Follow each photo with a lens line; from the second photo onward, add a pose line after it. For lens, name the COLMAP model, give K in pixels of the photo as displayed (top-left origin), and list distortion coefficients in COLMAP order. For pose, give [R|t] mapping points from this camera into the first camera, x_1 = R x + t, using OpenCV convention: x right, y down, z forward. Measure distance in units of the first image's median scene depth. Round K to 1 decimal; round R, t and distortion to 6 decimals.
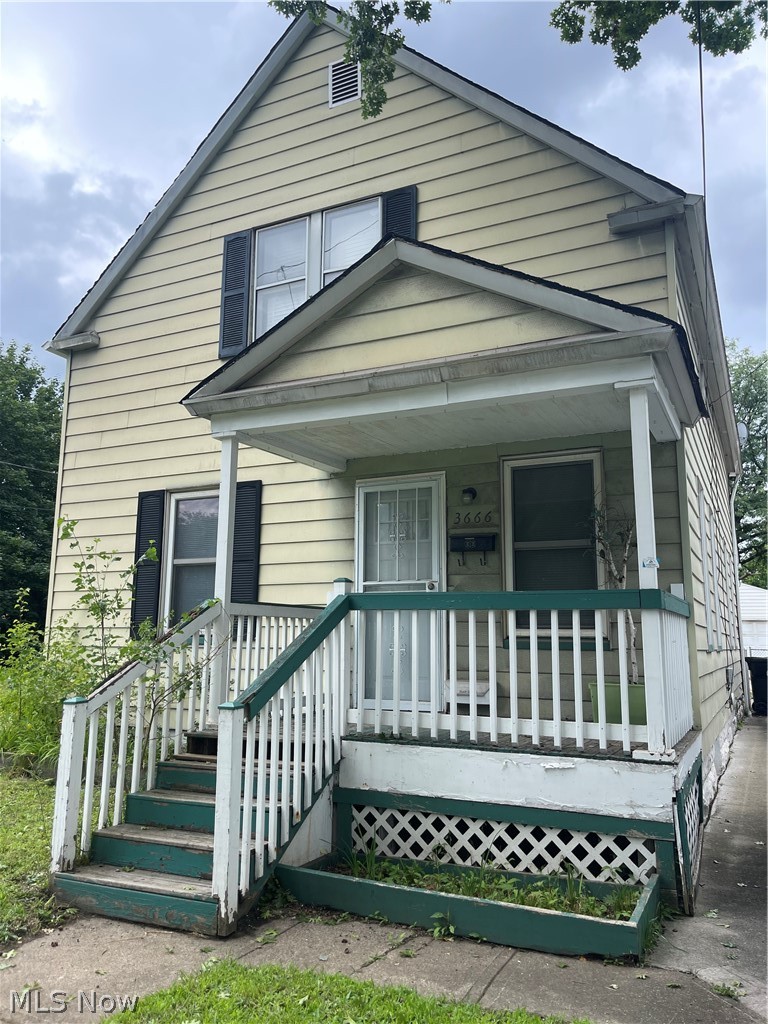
lens RADIAL K [[770.2, 0, 384.0], [0, 770.2, 512.0], [0, 0, 1]] dist [0.094501, -0.129751]
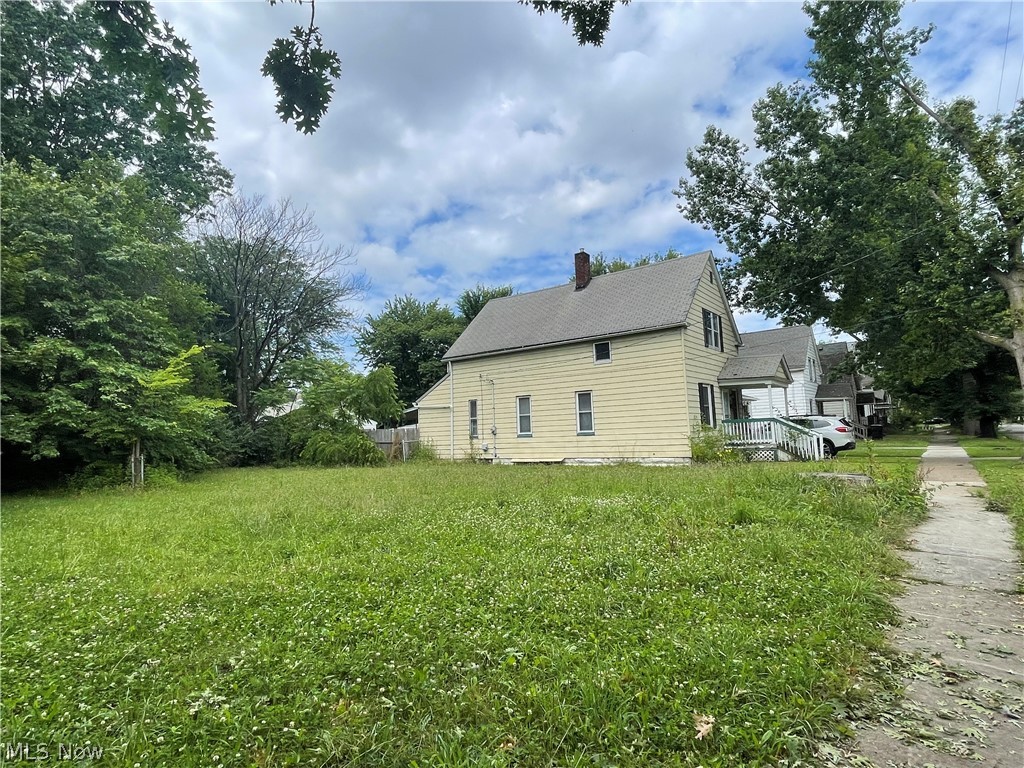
lens RADIAL K [[567.3, 0, 512.0], [0, 567.3, 384.0], [0, 0, 1]] dist [0.000240, 0.000032]
pose [[0.197147, 0.078401, 0.977234, -3.997692], [-0.119130, 0.991326, -0.055498, 0.292117], [-0.973109, -0.105476, 0.204777, 1.868495]]
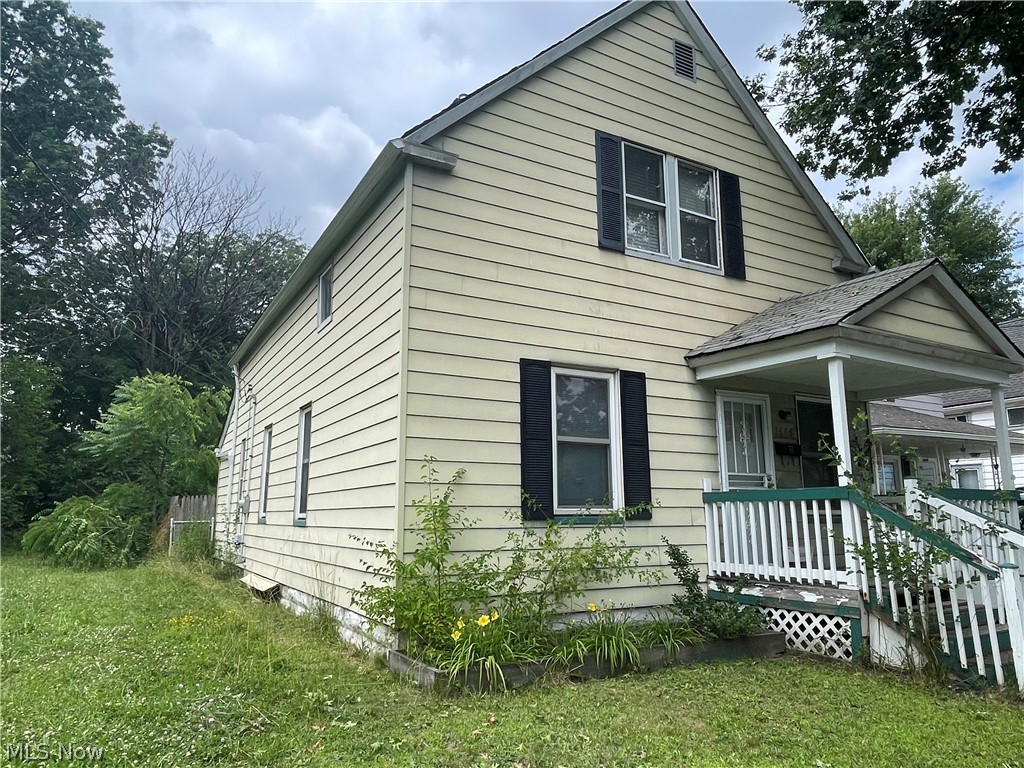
lens RADIAL K [[694.1, 0, 512.3], [0, 694.1, 388.4], [0, 0, 1]] dist [0.043511, -0.070738]
pose [[0.565587, 0.139191, 0.812858, -1.448374], [-0.127072, 0.988592, -0.080867, 0.114394], [-0.814840, -0.057554, 0.576822, 0.792838]]
